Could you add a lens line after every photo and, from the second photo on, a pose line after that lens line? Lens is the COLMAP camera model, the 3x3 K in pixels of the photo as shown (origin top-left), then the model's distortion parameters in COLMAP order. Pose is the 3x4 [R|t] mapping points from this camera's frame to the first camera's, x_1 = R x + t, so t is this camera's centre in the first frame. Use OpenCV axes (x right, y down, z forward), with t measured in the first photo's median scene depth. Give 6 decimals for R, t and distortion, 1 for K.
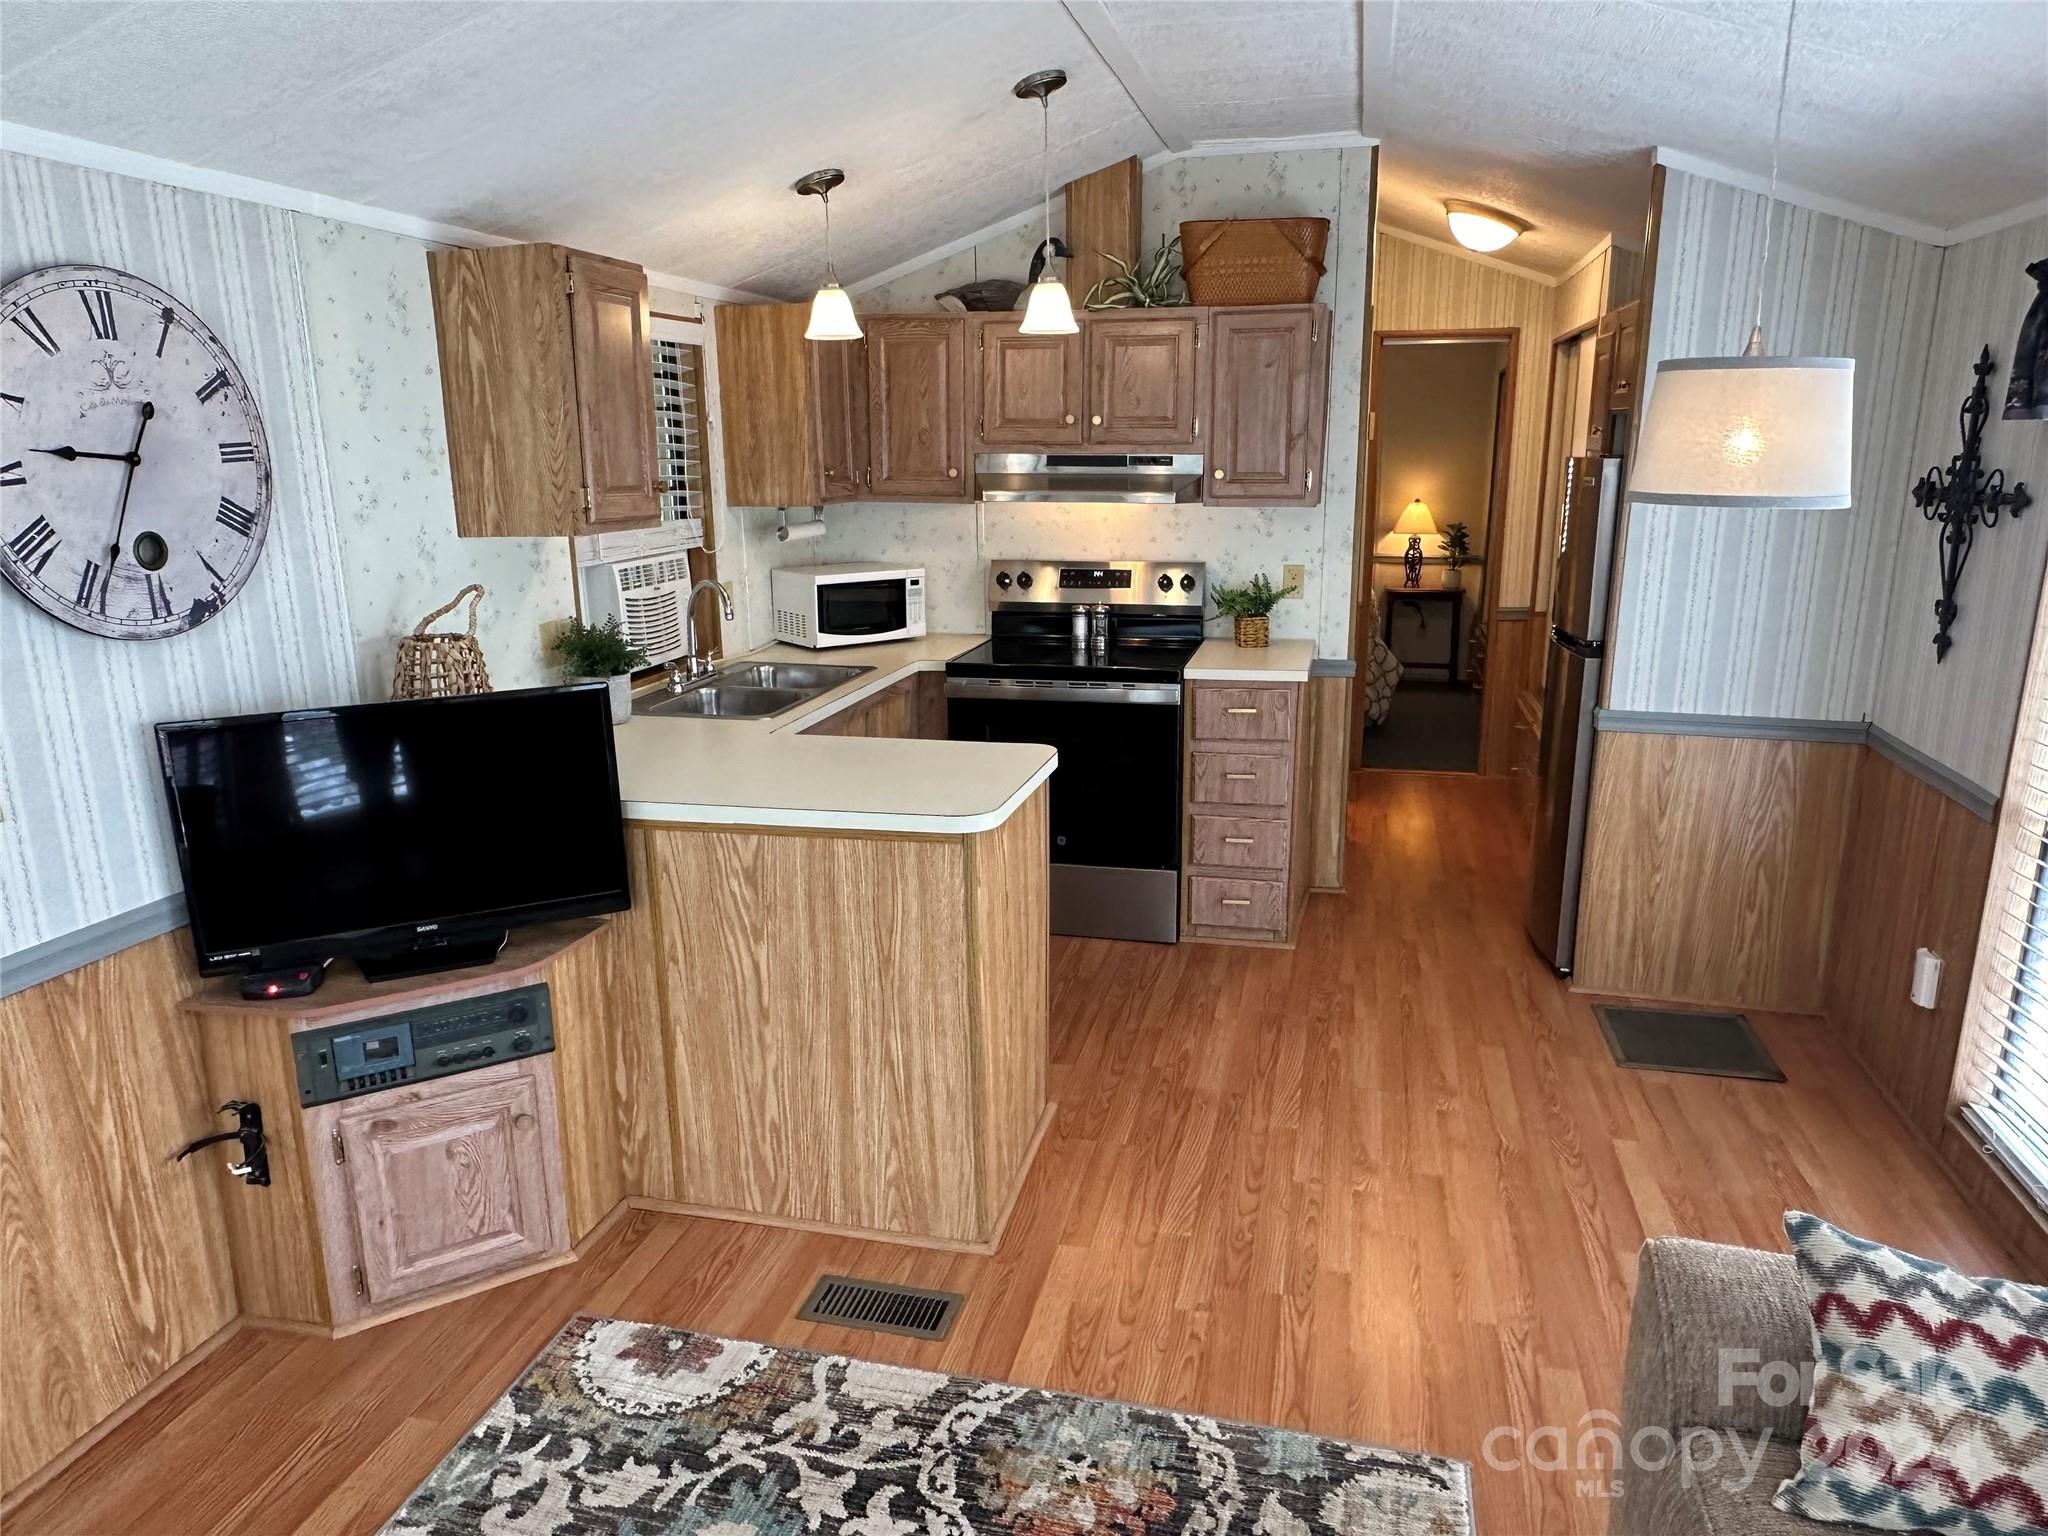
lens RADIAL K [[1322.1, 0, 1023.8], [0, 1322.1, 780.6], [0, 0, 1]] dist [-0.000246, 0.000293]
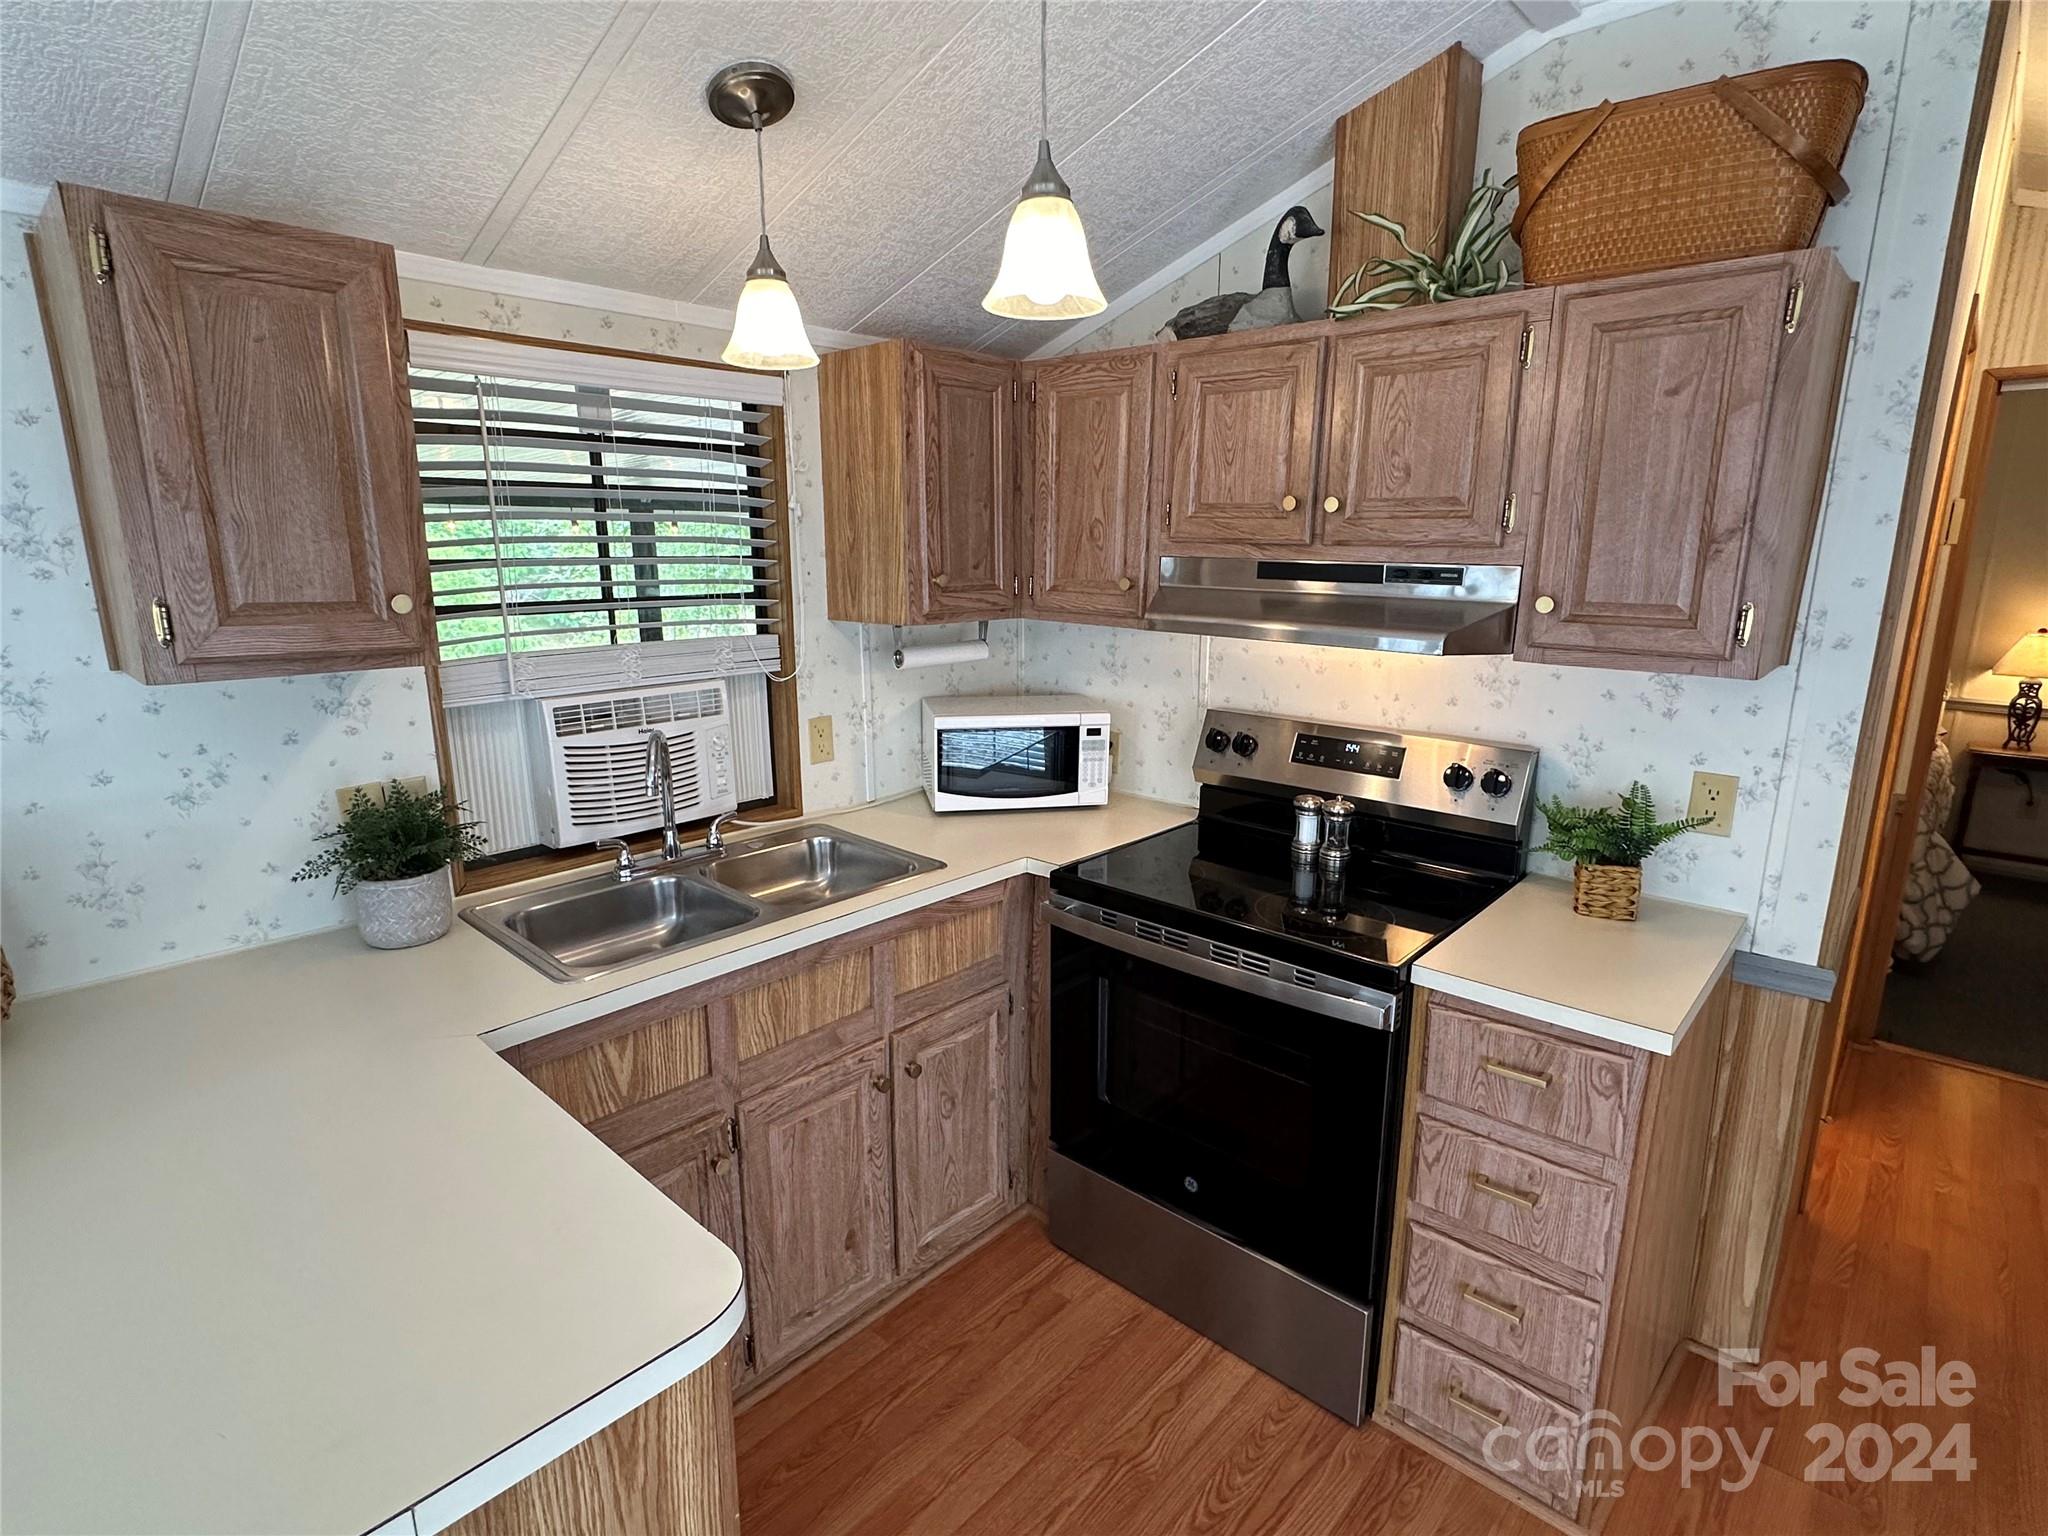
lens RADIAL K [[1021.4, 0, 1024.4], [0, 1021.4, 774.3], [0, 0, 1]] dist [-0.001439, -0.000618]
pose [[0.878792, 0.117438, -0.462528, 0.160628], [-0.128484, 0.991682, 0.007677, -0.140155], [0.459582, 0.052680, 0.886571, 0.542940]]
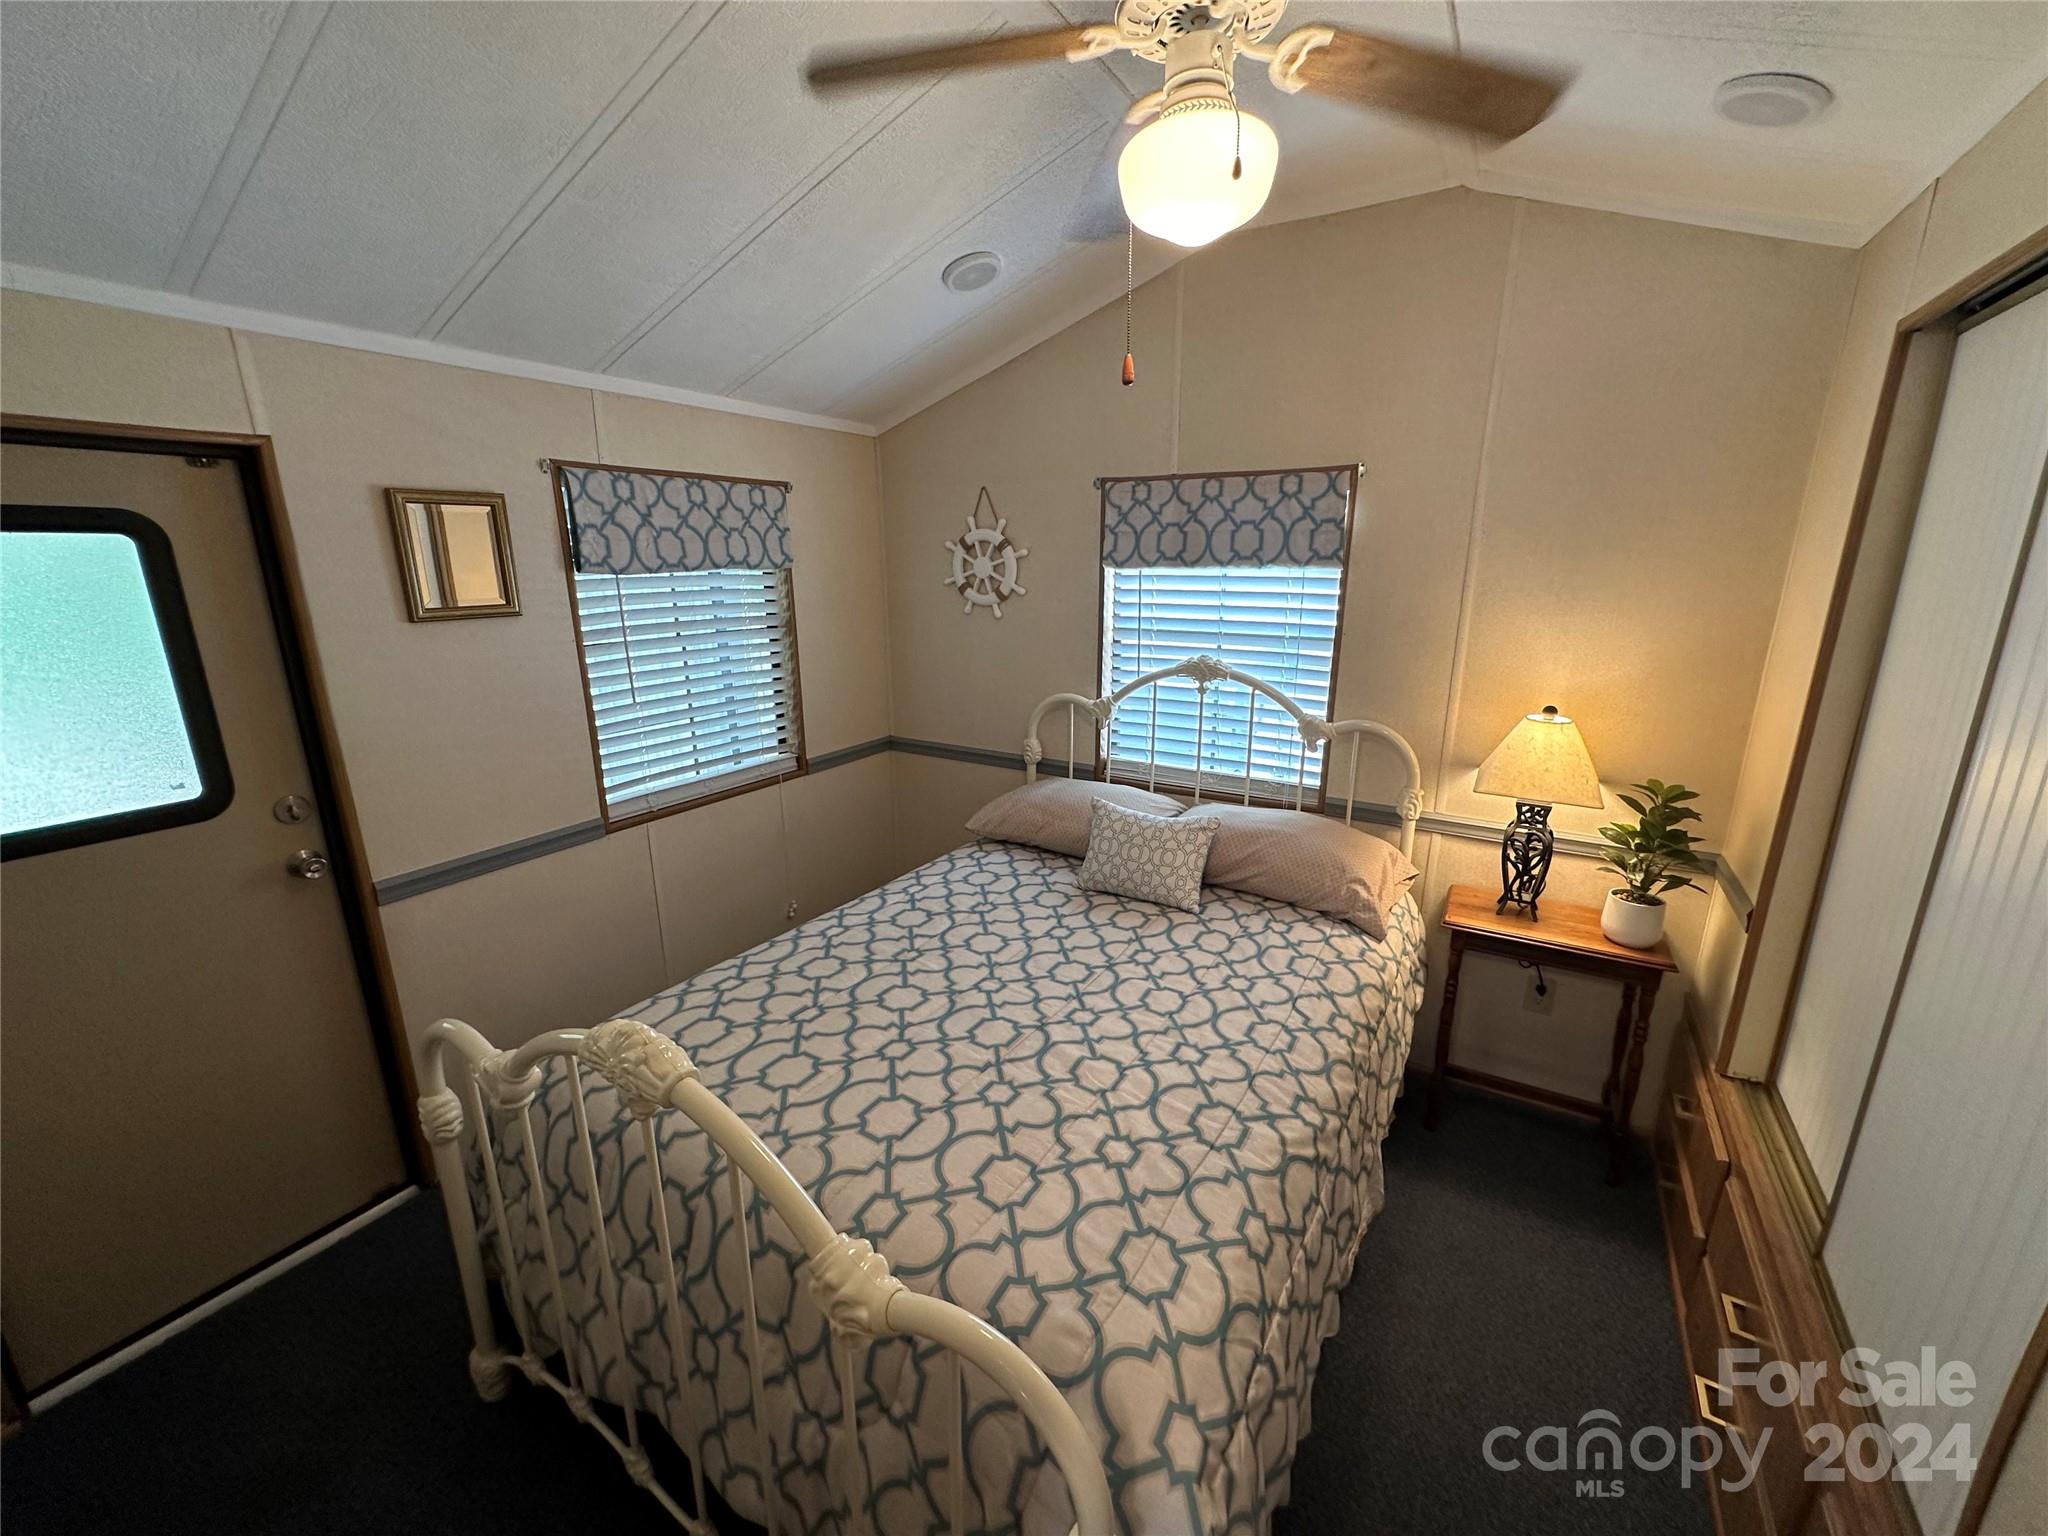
lens RADIAL K [[816.8, 0, 1025.4], [0, 816.8, 765.4], [0, 0, 1]] dist [-0.002560, 0.000304]
pose [[0.955507, 0.083325, -0.282956, 0.442803], [-0.081469, 0.996507, 0.018341, -0.376843], [0.283496, 0.005527, 0.958958, 1.467240]]
